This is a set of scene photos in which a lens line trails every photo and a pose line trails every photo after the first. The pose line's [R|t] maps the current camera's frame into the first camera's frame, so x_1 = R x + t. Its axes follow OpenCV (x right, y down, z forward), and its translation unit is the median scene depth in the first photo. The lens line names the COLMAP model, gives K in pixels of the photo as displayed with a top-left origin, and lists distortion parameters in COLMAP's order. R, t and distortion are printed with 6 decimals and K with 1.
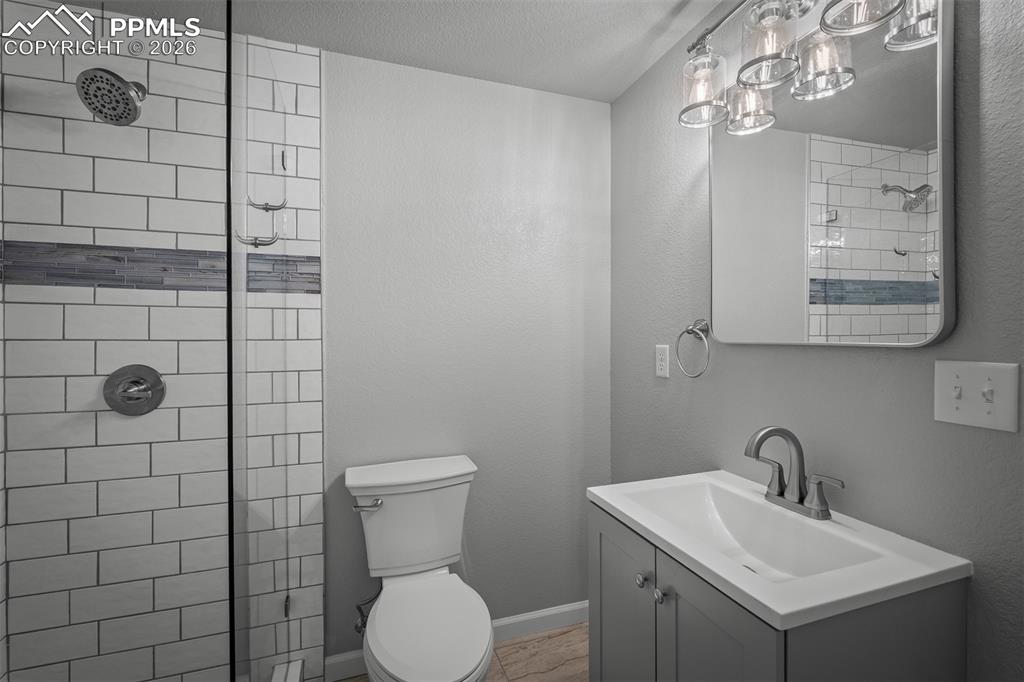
lens RADIAL K [[466.7, 0, 512.0], [0, 466.7, 341.0], [0, 0, 1]] dist [-0.000407, -0.000089]
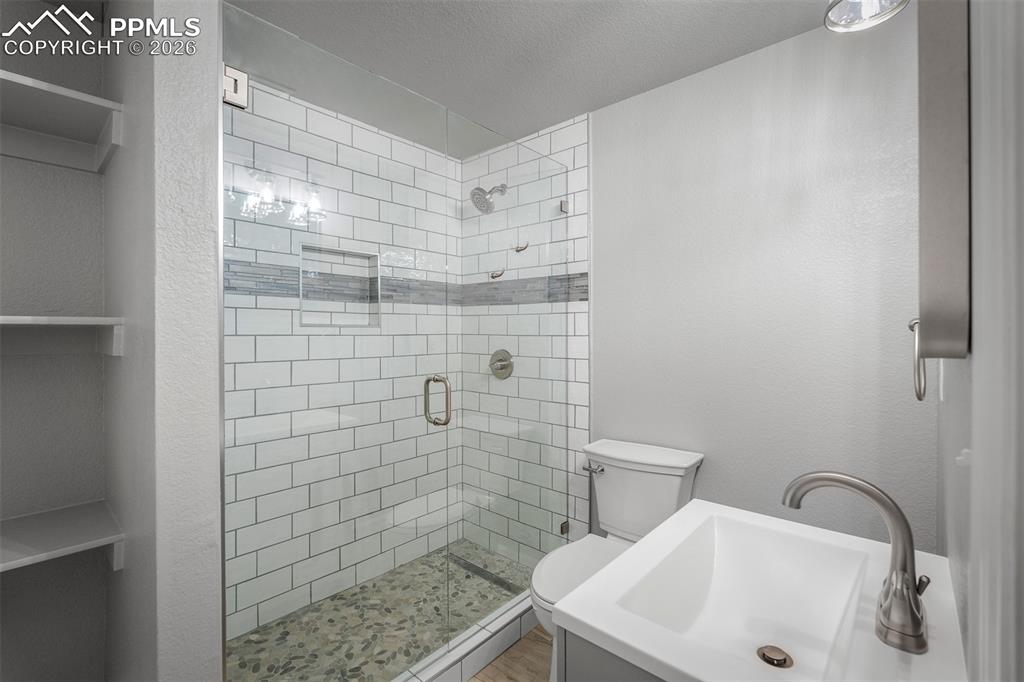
lens RADIAL K [[452.7, 0, 510.3], [0, 452.7, 338.7], [0, 0, 1]] dist [-0.003673, -0.000257]
pose [[0.492829, 0.013200, -0.870026, 0.596347], [-0.008902, 0.999909, 0.010128, -0.005837], [0.870081, 0.002754, 0.492901, 0.192230]]
